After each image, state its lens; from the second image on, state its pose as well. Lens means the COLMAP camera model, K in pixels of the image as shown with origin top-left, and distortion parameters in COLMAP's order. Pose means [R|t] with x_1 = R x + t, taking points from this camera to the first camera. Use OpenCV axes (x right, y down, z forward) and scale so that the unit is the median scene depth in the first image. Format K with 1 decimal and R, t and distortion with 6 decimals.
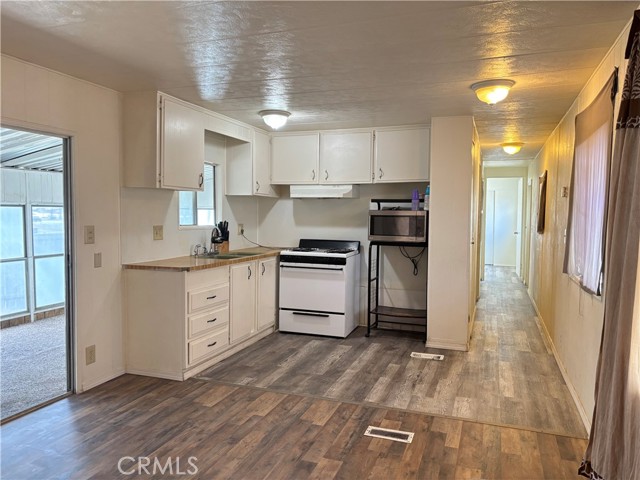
lens RADIAL K [[488.2, 0, 320.4], [0, 488.2, 242.3], [0, 0, 1]] dist [0.066529, -0.020009]
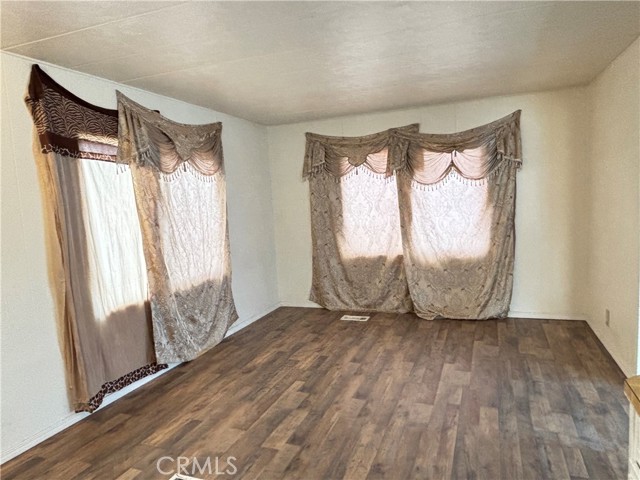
lens RADIAL K [[429.0, 0, 320.9], [0, 429.0, 240.7], [0, 0, 1]] dist [0.034548, -0.024704]
pose [[-0.998780, 0.040893, 0.027692, -0.114107], [0.044933, 0.985121, 0.165884, -0.120539], [-0.020496, 0.166926, -0.985756, 1.691560]]
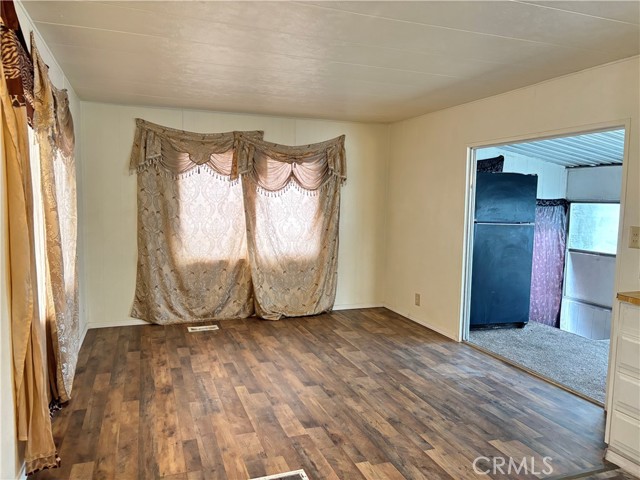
lens RADIAL K [[488.2, 0, 320.4], [0, 488.2, 237.6], [0, 0, 1]] dist [0.066529, -0.020009]
pose [[-0.763968, 0.026603, -0.644706, 0.615663], [-0.066360, 0.990613, 0.119512, -0.102672], [0.641833, 0.134086, -0.755031, 1.654861]]
